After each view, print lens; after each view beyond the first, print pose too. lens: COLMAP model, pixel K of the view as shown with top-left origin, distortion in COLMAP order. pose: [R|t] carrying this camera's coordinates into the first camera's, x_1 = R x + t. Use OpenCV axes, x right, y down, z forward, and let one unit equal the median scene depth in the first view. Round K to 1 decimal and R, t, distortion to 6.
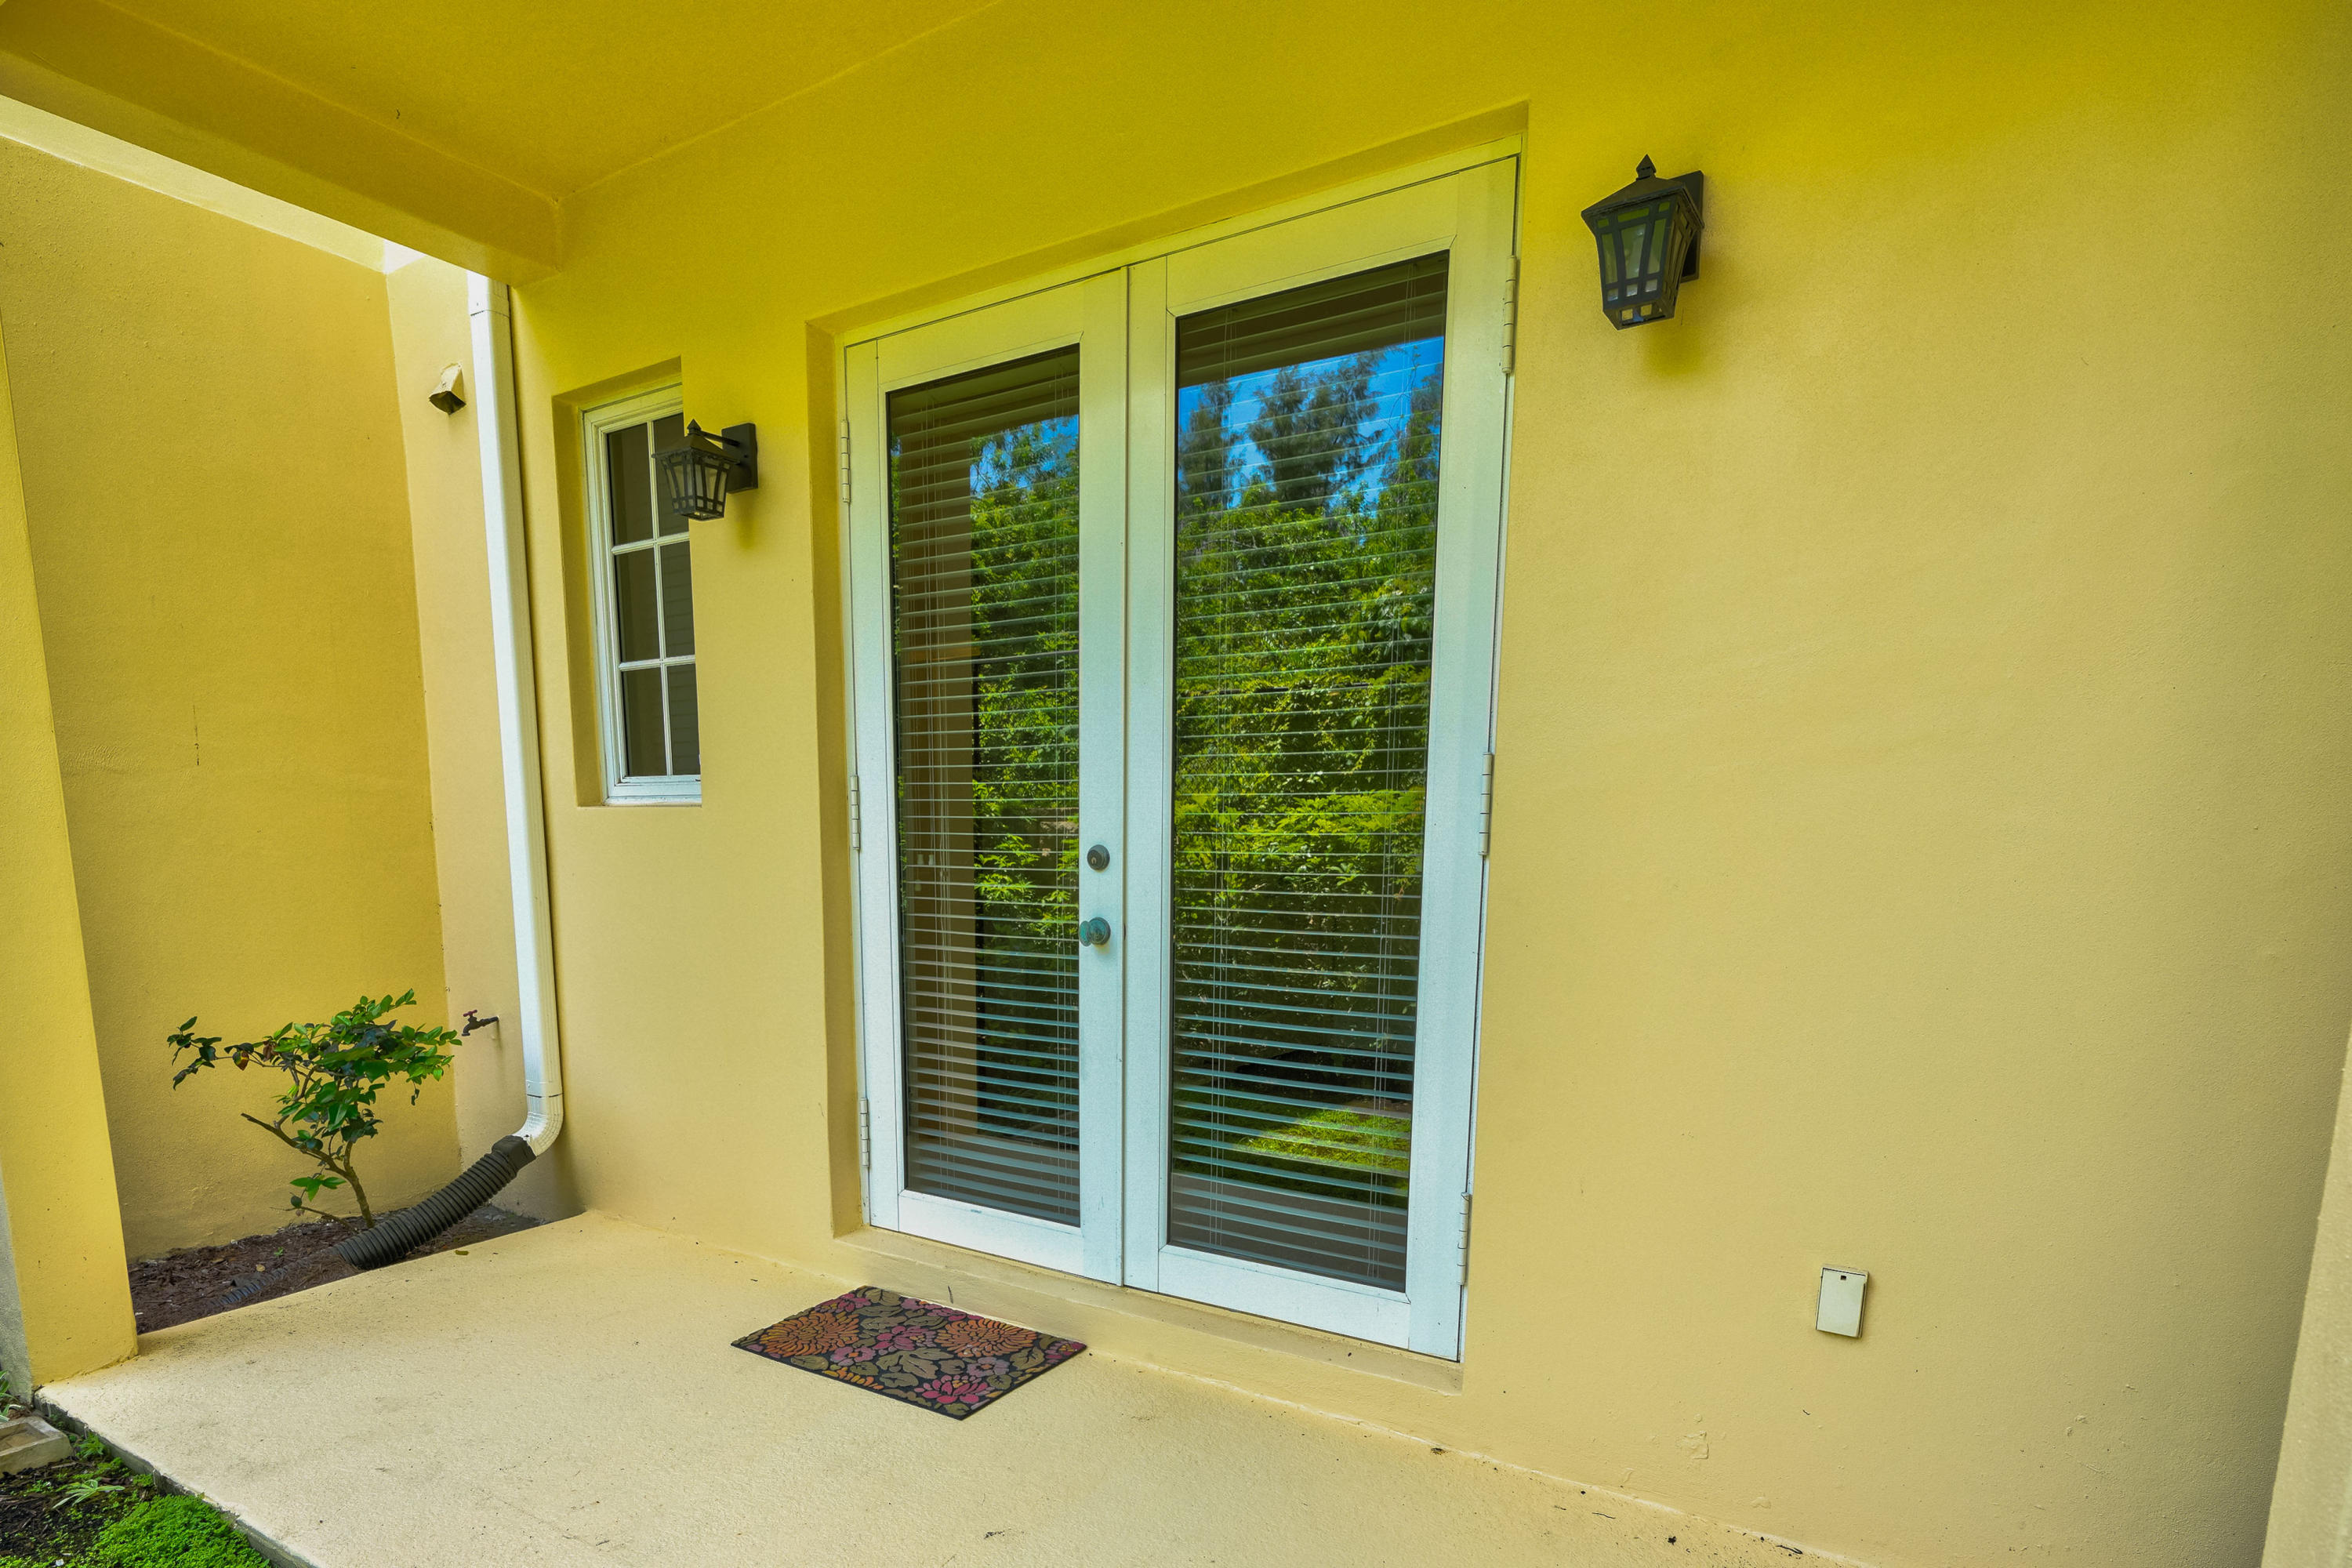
lens RADIAL K [[1225.4, 0, 1176.0], [0, 1225.4, 784.0], [0, 0, 1]] dist [0.002862, 0.000052]
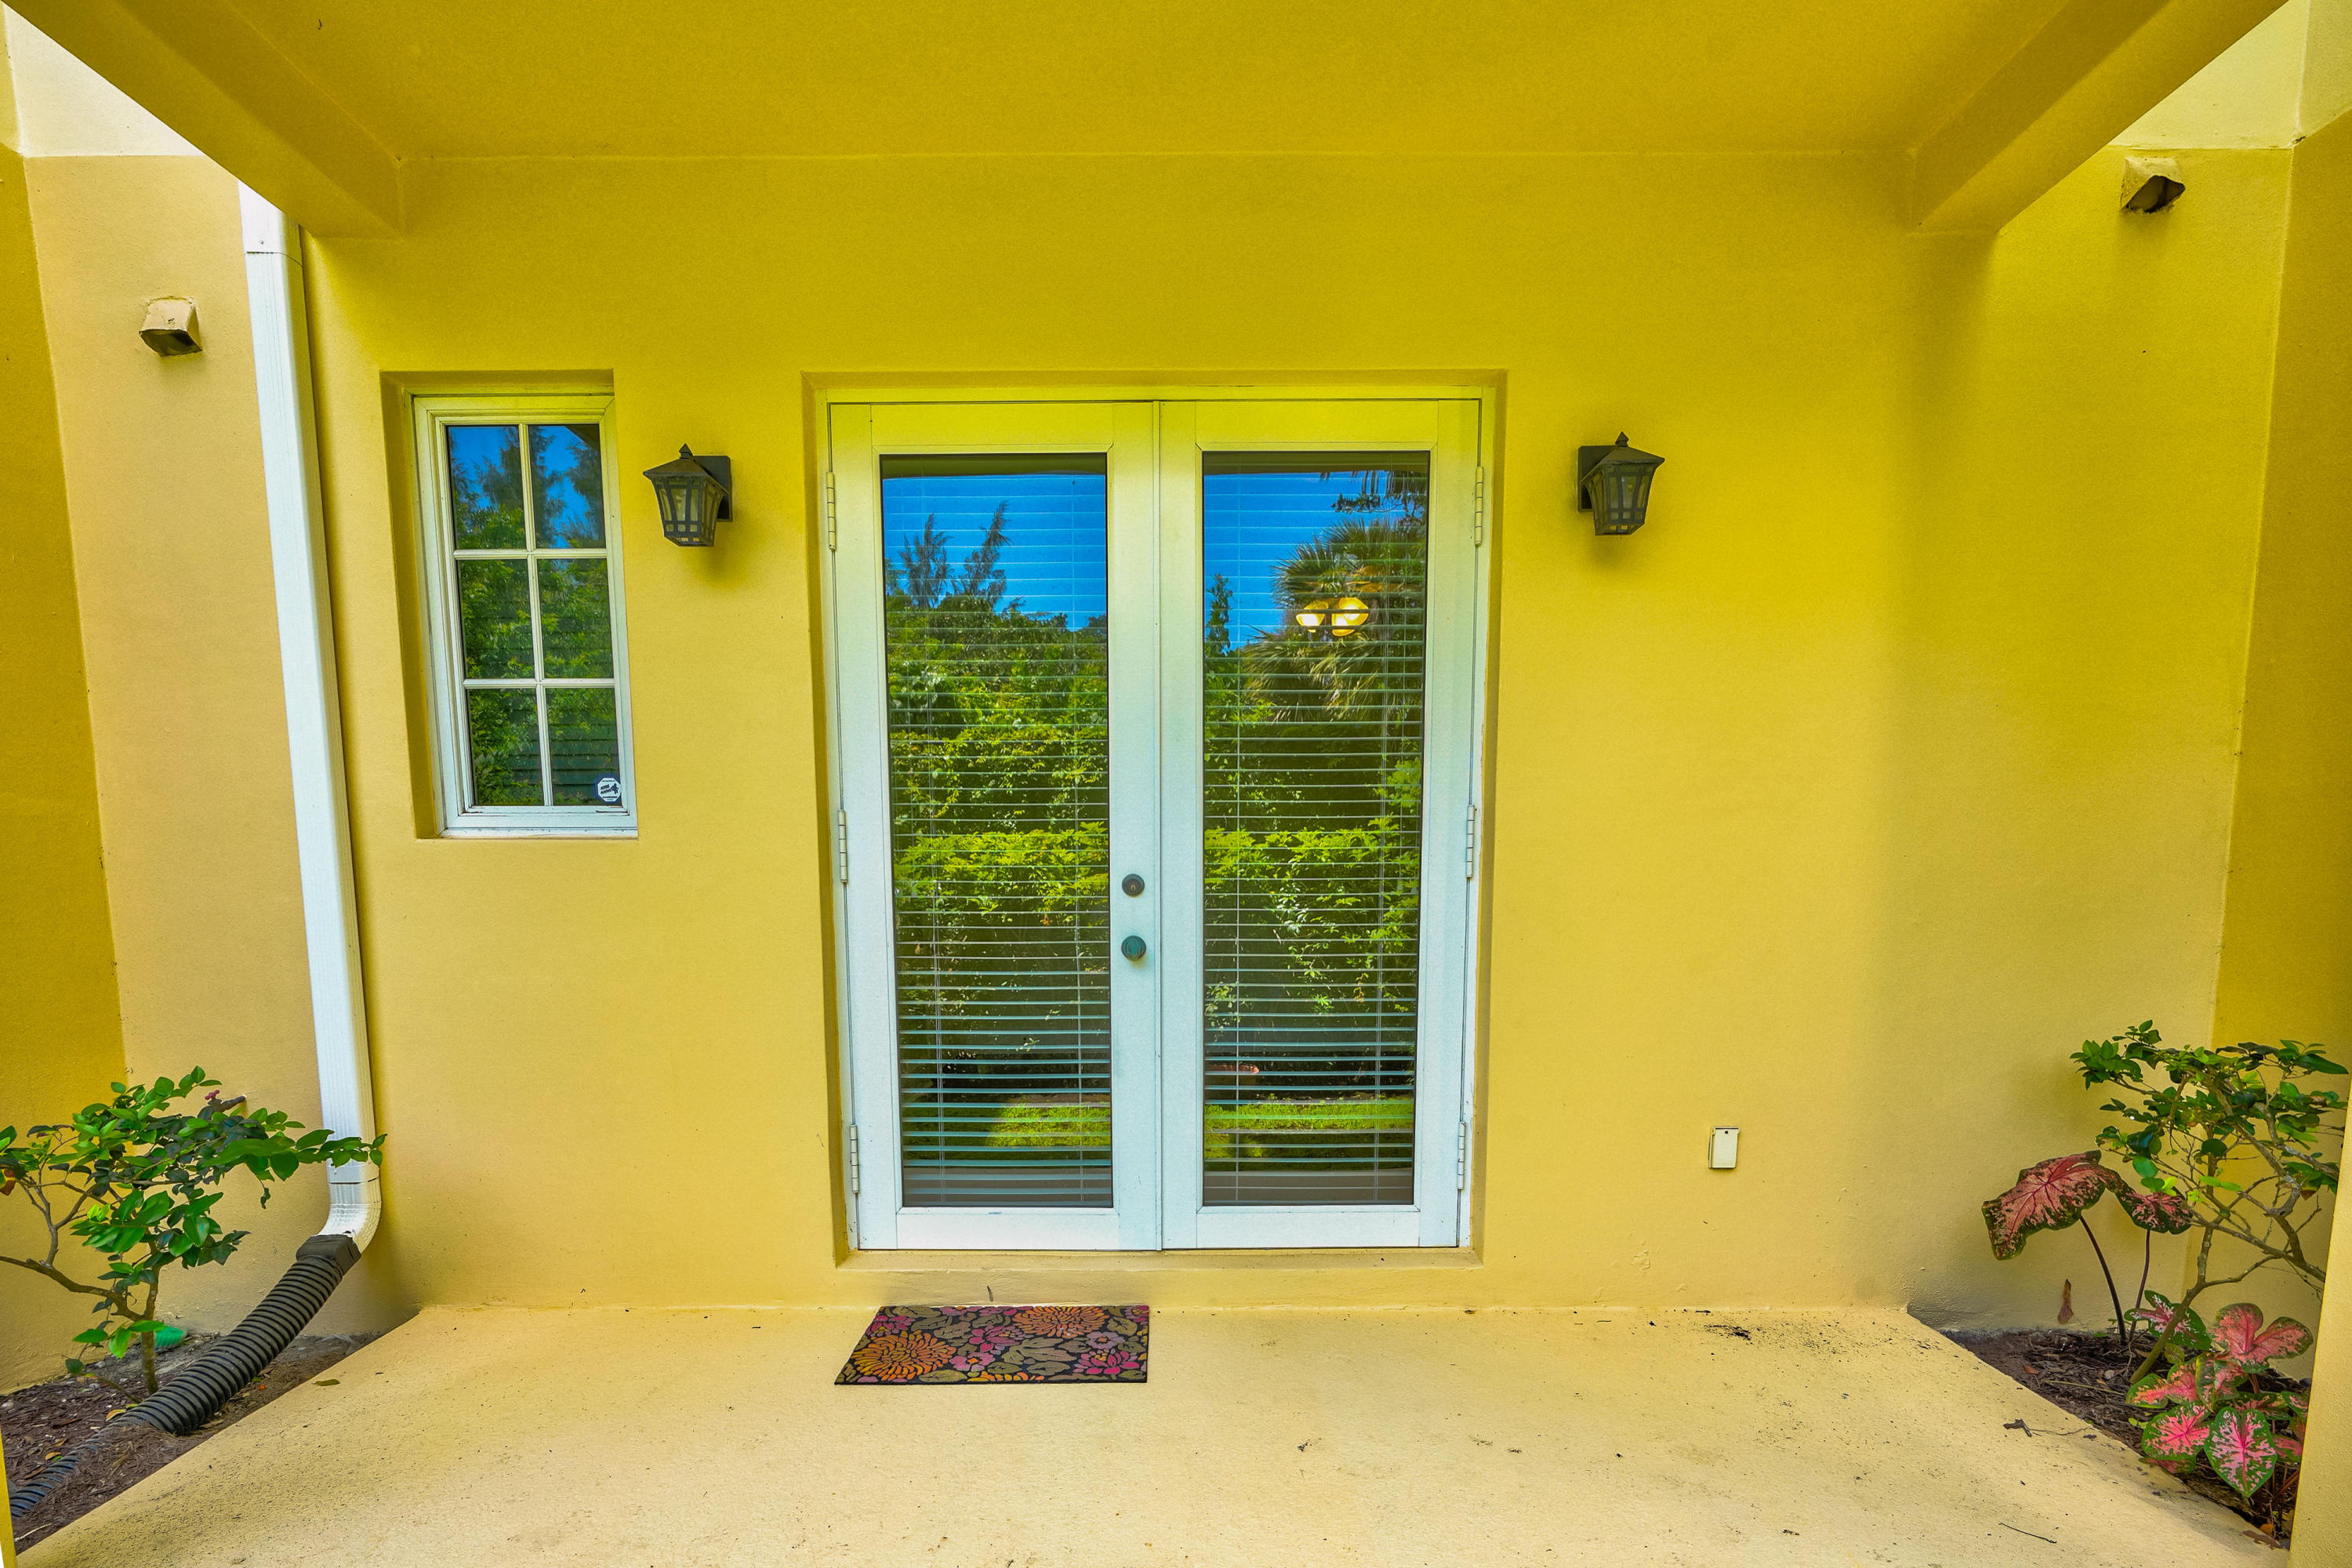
lens RADIAL K [[1053.4, 0, 1167.3], [0, 1053.4, 775.3], [0, 0, 1]] dist [-0.004257, 0.000031]
pose [[0.857471, 0.041937, 0.512820, -0.482864], [-0.013551, 0.998168, -0.058969, 0.011940], [-0.514354, 0.043615, 0.856468, 0.095012]]
